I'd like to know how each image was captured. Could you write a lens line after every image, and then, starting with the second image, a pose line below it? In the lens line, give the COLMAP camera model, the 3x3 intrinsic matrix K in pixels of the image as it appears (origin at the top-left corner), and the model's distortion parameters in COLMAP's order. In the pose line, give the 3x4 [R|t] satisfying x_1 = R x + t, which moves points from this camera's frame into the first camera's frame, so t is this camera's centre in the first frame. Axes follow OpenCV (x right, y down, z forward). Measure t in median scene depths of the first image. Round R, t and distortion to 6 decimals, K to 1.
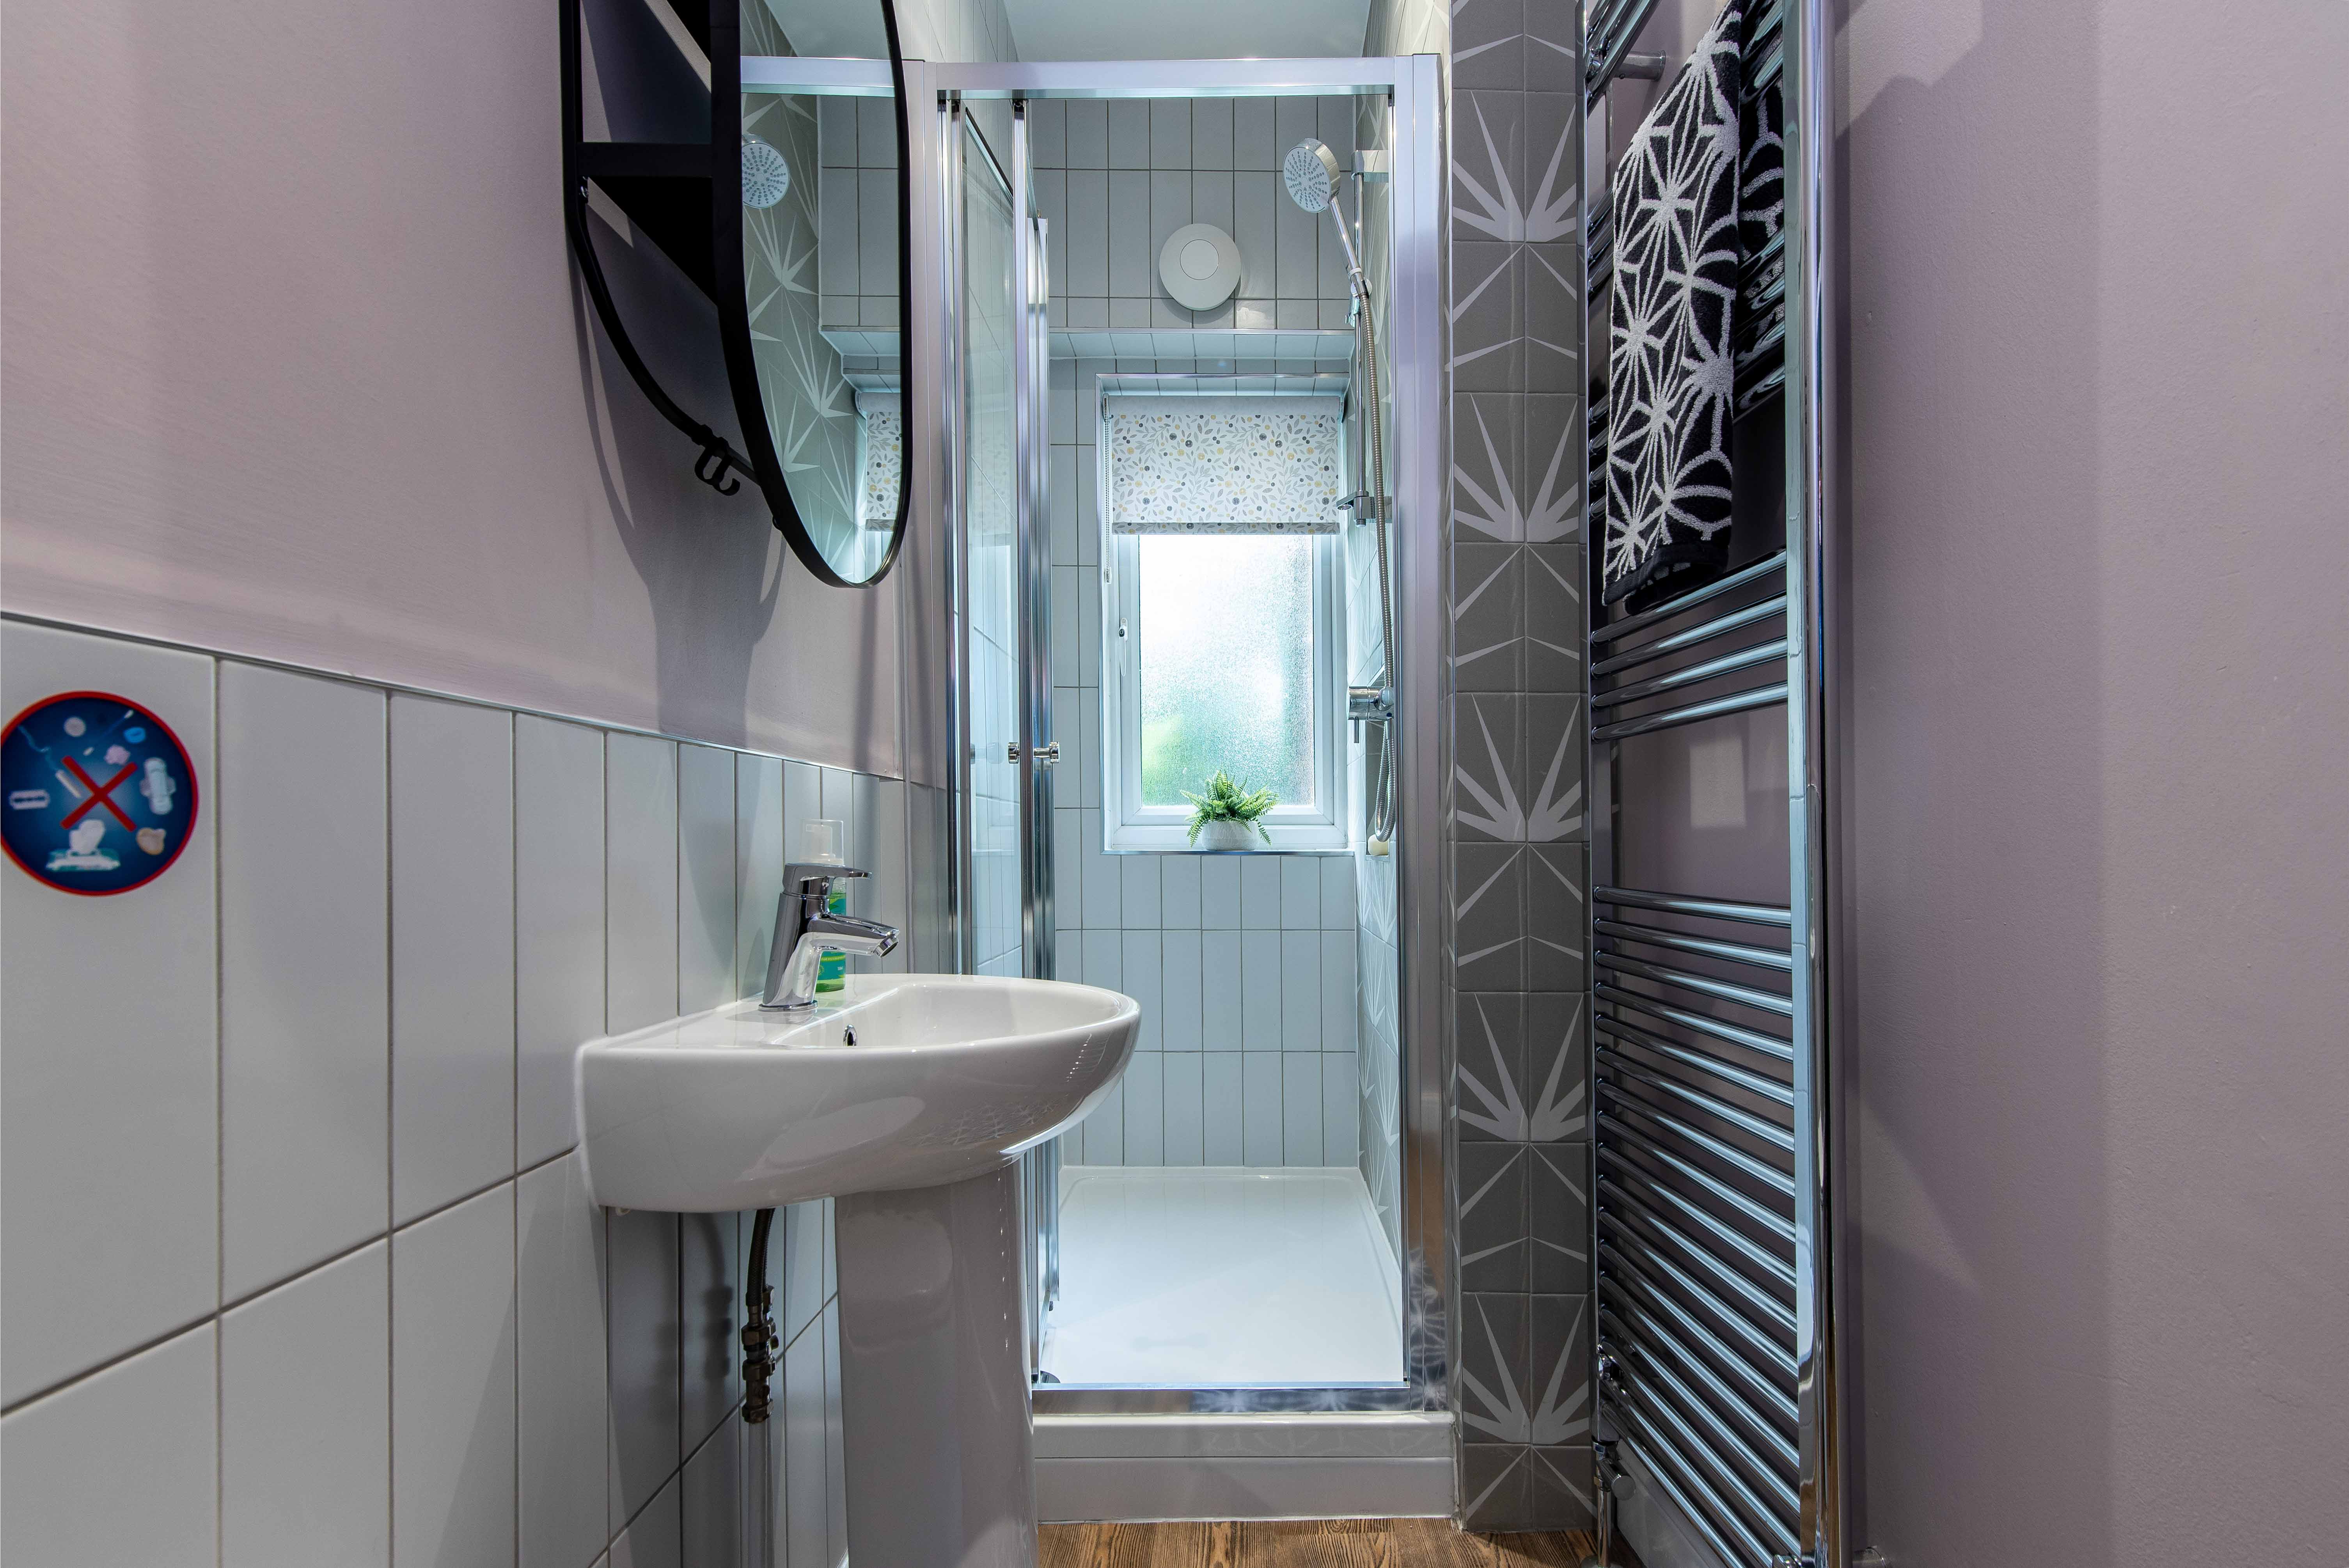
lens RADIAL K [[1111.5, 0, 1176.1], [0, 1111.5, 803.5], [0, 0, 1]] dist [0.009538, -0.001483]
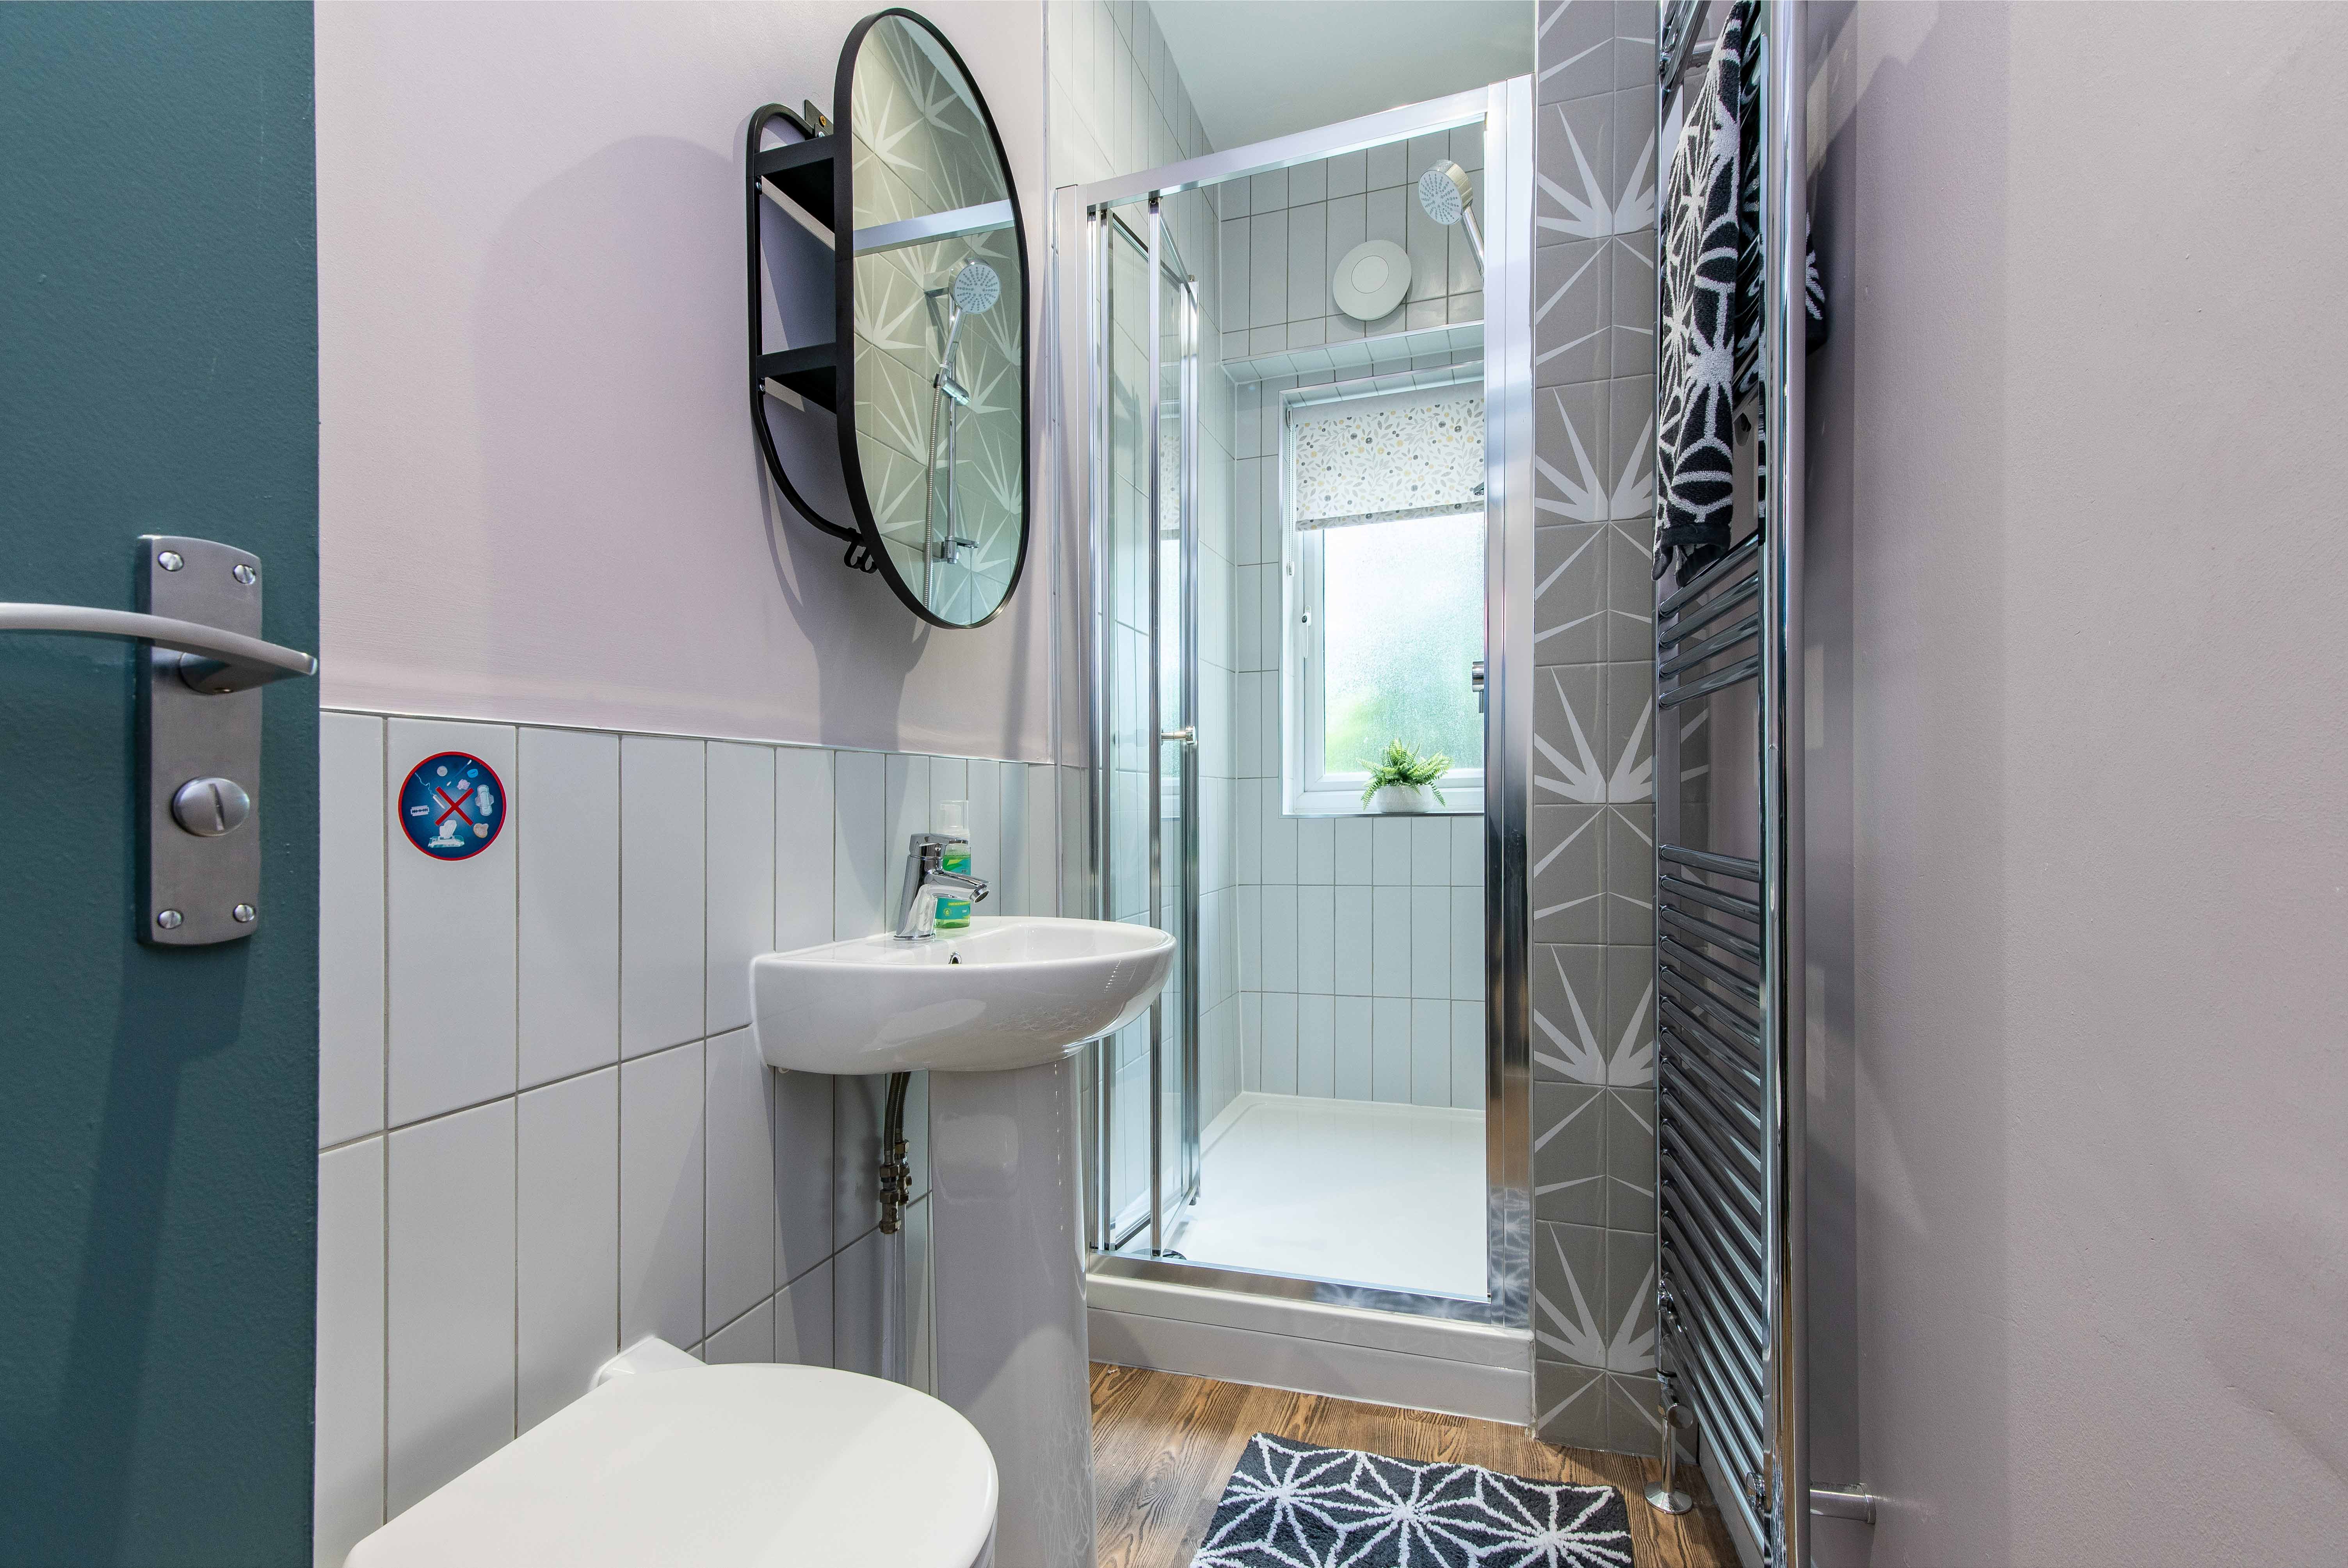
lens RADIAL K [[1085.3, 0, 1170.9], [0, 1085.3, 740.0], [0, 0, 1]] dist [0.014503, -0.001008]
pose [[0.950233, -0.036590, -0.309383, 0.274931], [0.029893, 0.999205, -0.026362, -0.012800], [0.310102, 0.015801, 0.950572, -0.135970]]
